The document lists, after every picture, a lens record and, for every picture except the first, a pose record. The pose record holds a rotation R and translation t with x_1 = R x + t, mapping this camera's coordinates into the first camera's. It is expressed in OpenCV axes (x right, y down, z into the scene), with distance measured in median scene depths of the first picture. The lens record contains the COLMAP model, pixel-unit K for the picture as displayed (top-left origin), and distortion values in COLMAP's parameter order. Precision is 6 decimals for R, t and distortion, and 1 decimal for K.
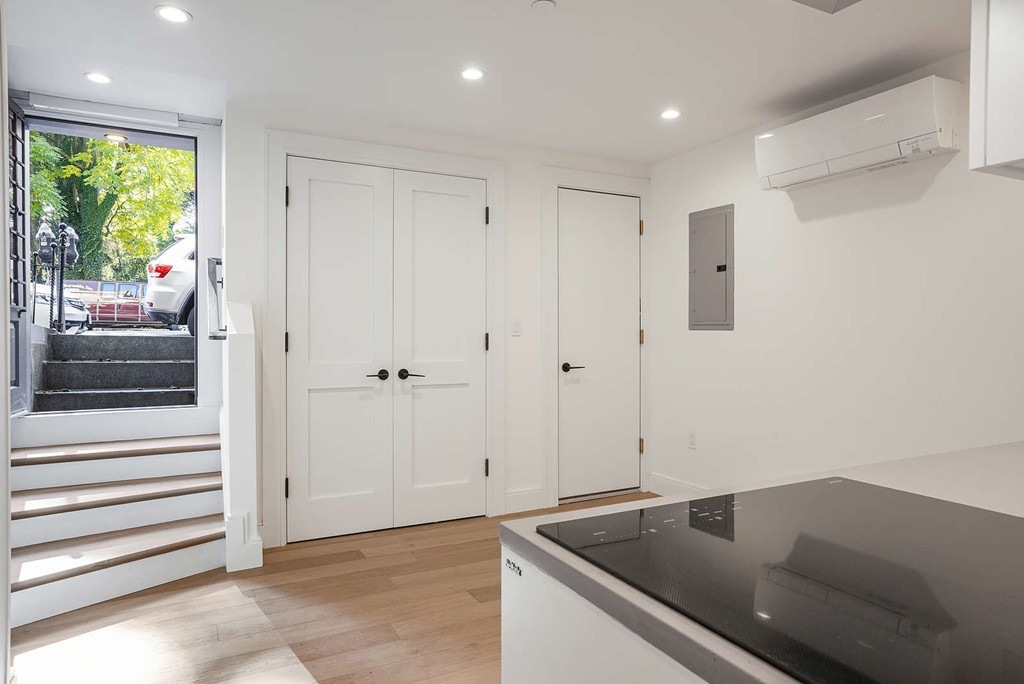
lens RADIAL K [[629.4, 0, 512.0], [0, 629.4, 342.0], [0, 0, 1]] dist [-0.003632, -0.000482]
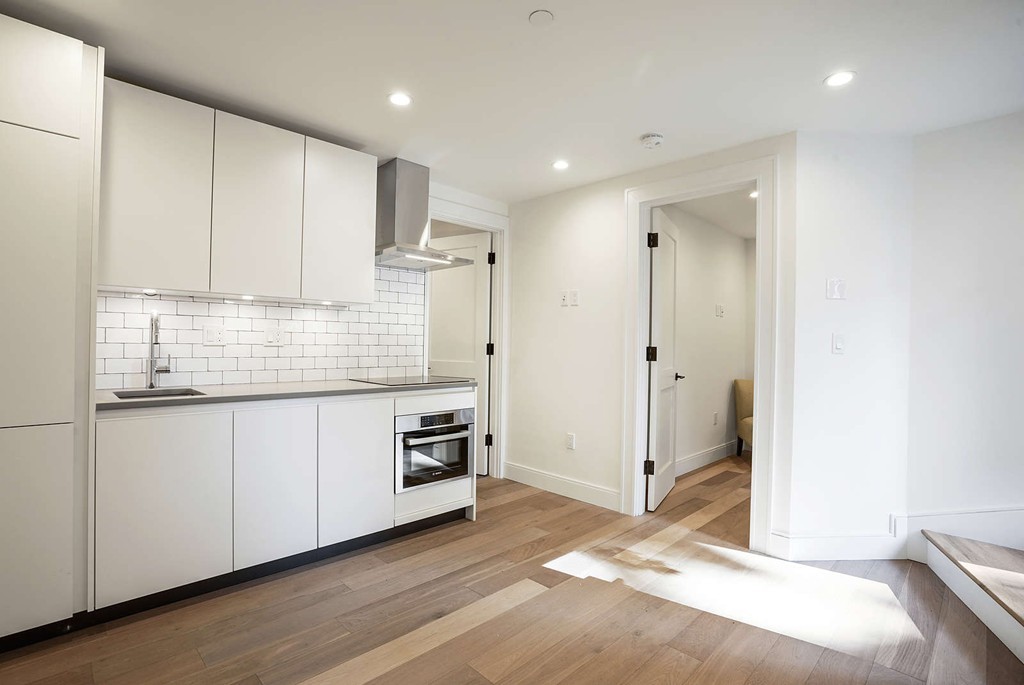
lens RADIAL K [[492.1, 0, 509.3], [0, 492.1, 343.6], [0, 0, 1]] dist [-0.030639, 0.000637]
pose [[-0.955582, -0.013833, -0.294400, 0.199221], [-0.020049, 0.999635, 0.018107, -0.019400], [0.294042, 0.023205, -0.955511, 1.073852]]
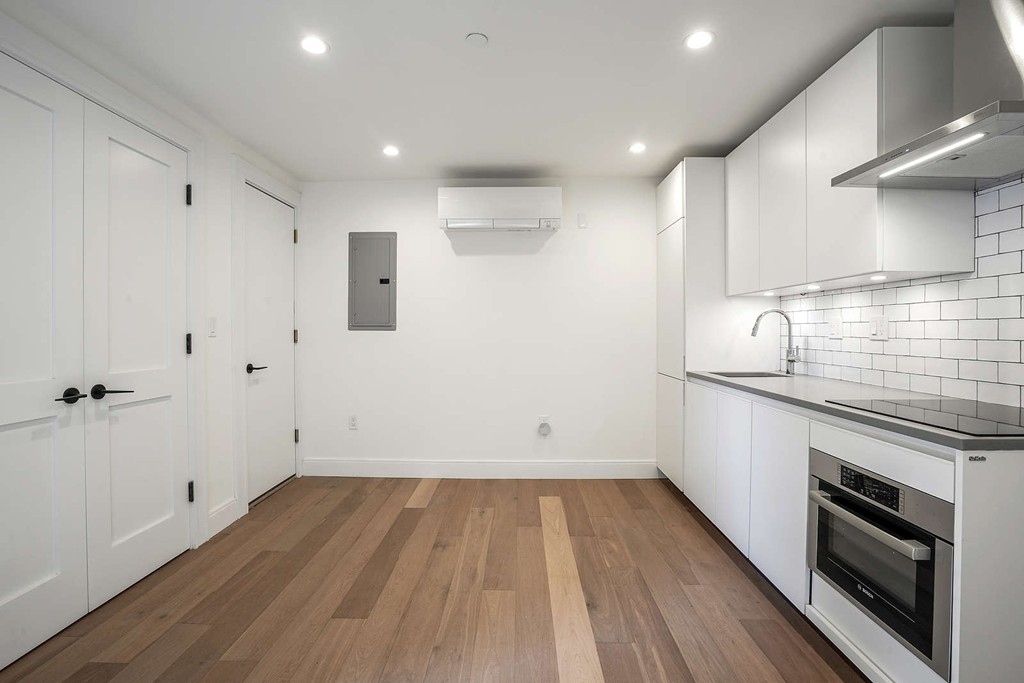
lens RADIAL K [[481.3, 0, 512.4], [0, 481.3, 336.6], [0, 0, 1]] dist [-0.060863, 0.023270]
pose [[0.478307, -0.009640, 0.878140, -0.409086], [0.014087, 0.999895, 0.003303, -0.006478], [-0.878080, 0.010791, 0.478393, 0.338461]]
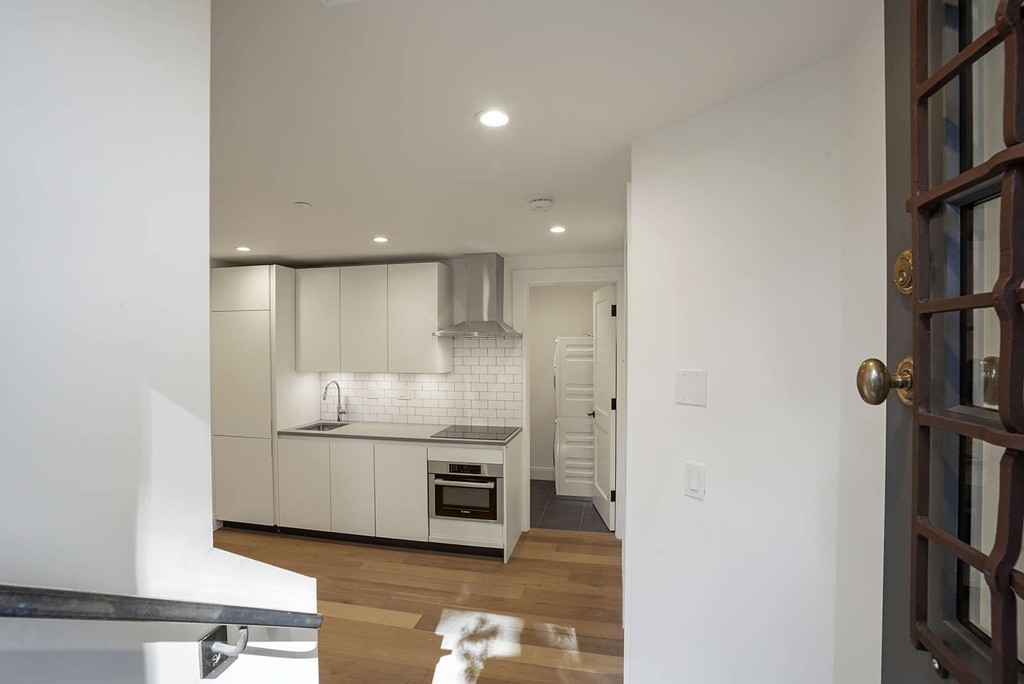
lens RADIAL K [[480.7, 0, 511.8], [0, 480.7, 350.6], [0, 0, 1]] dist [-0.064853, 0.025395]
pose [[-0.771997, -0.008084, 0.635575, -0.616941], [0.013067, 0.999506, 0.028584, -0.143030], [-0.635492, 0.030372, -0.771510, 0.947734]]
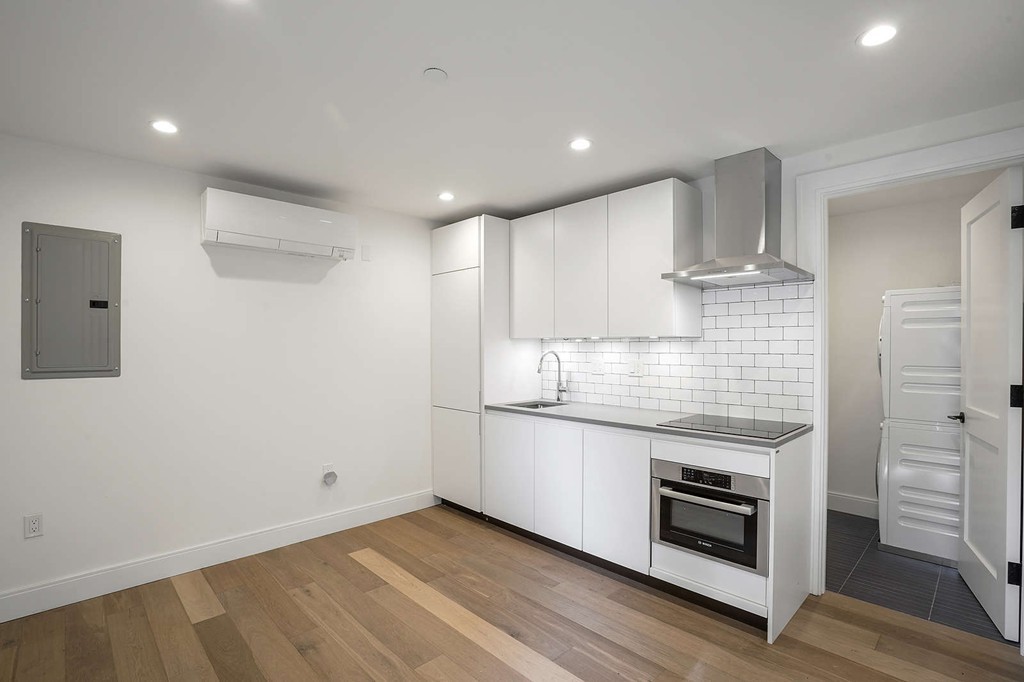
lens RADIAL K [[480.7, 0, 511.8], [0, 480.7, 349.6], [0, 0, 1]] dist [-0.064853, 0.025395]
pose [[-0.287681, -0.006174, 0.957706, -0.451496], [0.017177, 0.999785, 0.011605, -0.057023], [-0.957572, 0.019789, -0.287514, 0.686769]]
